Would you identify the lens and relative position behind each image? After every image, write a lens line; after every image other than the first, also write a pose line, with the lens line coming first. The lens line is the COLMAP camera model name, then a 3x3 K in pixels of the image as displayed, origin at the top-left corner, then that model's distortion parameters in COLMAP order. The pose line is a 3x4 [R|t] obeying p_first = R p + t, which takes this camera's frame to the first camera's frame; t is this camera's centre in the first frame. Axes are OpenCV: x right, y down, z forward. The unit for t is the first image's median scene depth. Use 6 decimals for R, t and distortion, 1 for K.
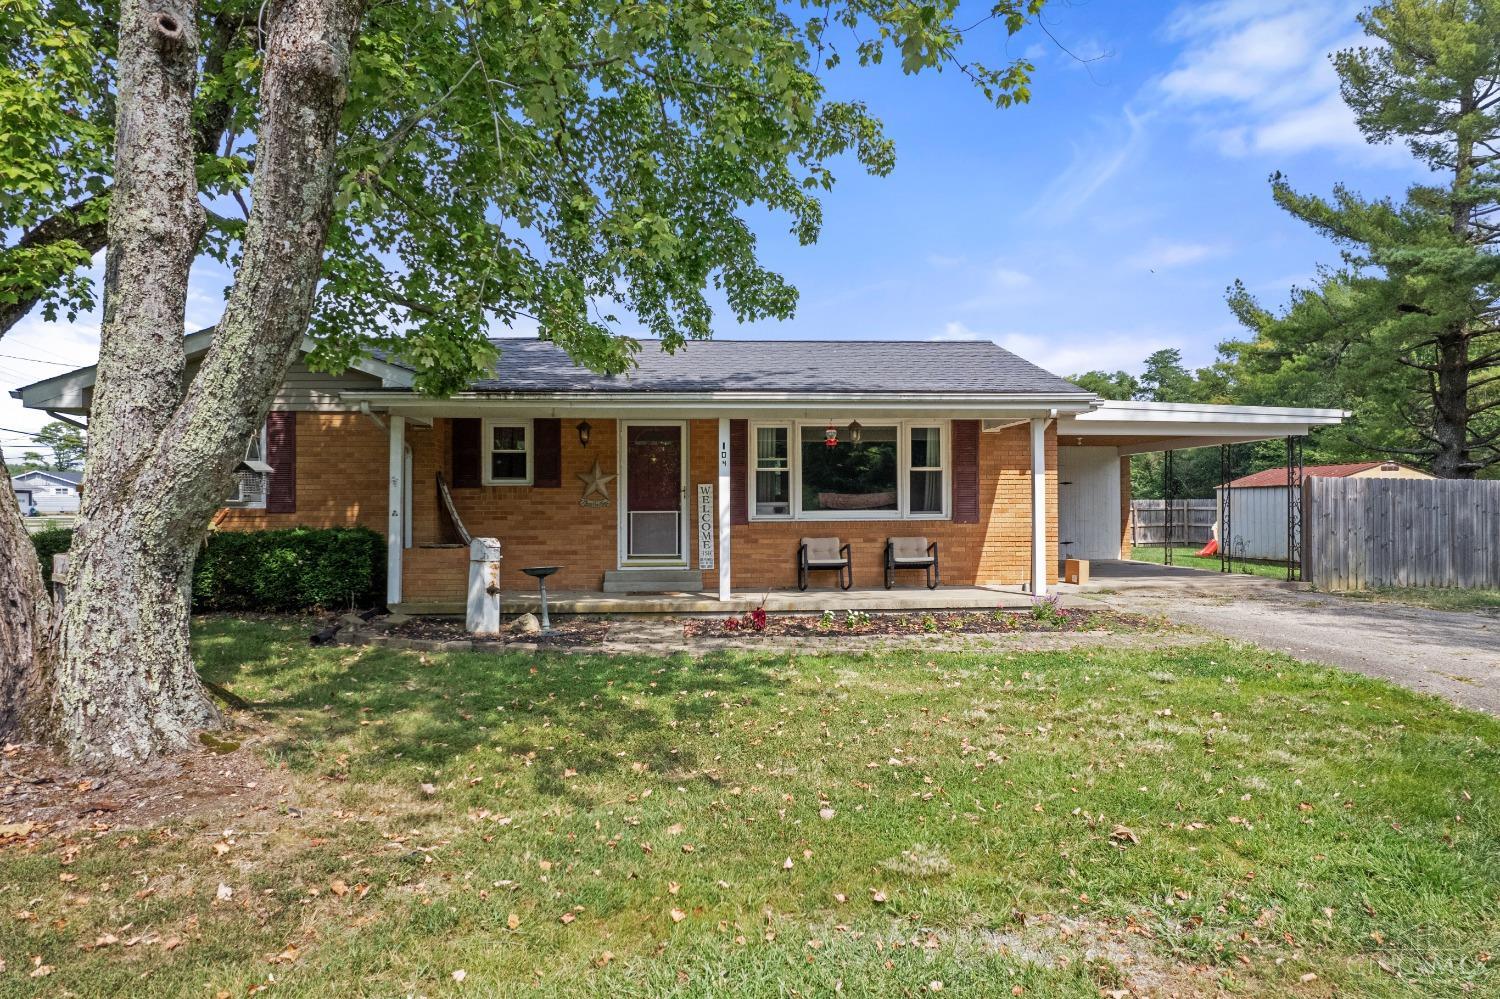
lens RADIAL K [[952.4, 0, 750.6], [0, 952.4, 498.6], [0, 0, 1]] dist [0.000340, 0.000239]
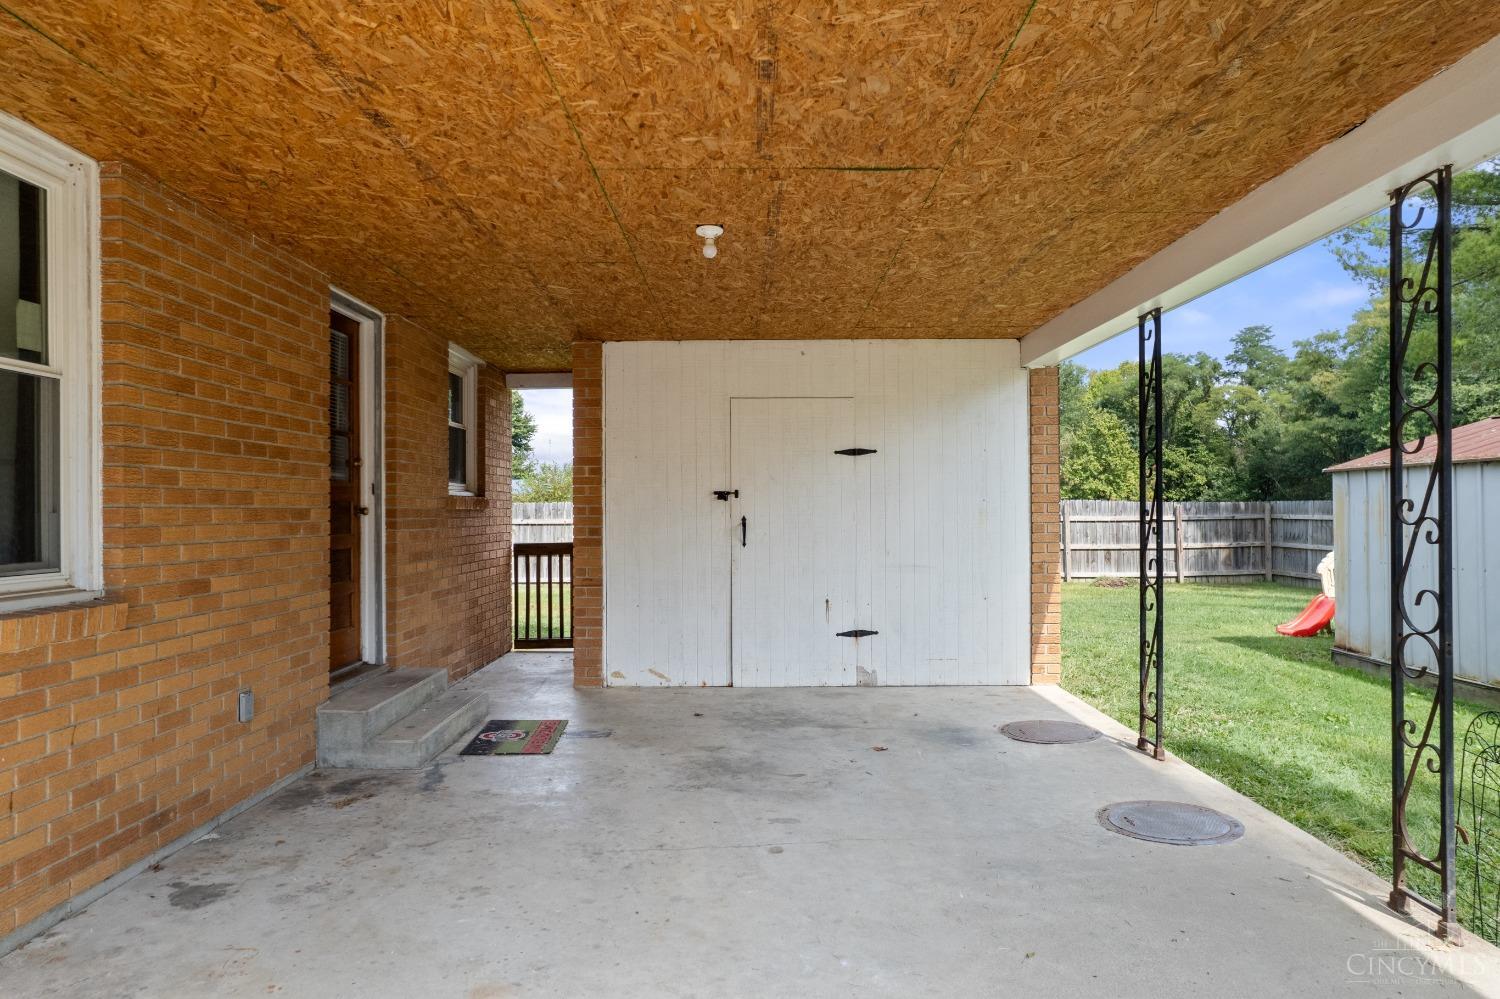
lens RADIAL K [[952.4, 0, 748.8], [0, 952.4, 503.6], [0, 0, 1]] dist [0.000340, 0.000239]
pose [[0.996549, -0.004280, -0.082896, 0.052907], [0.004405, 0.999989, 0.001328, 0.000103], [0.082889, -0.001689, 0.996557, 0.110450]]
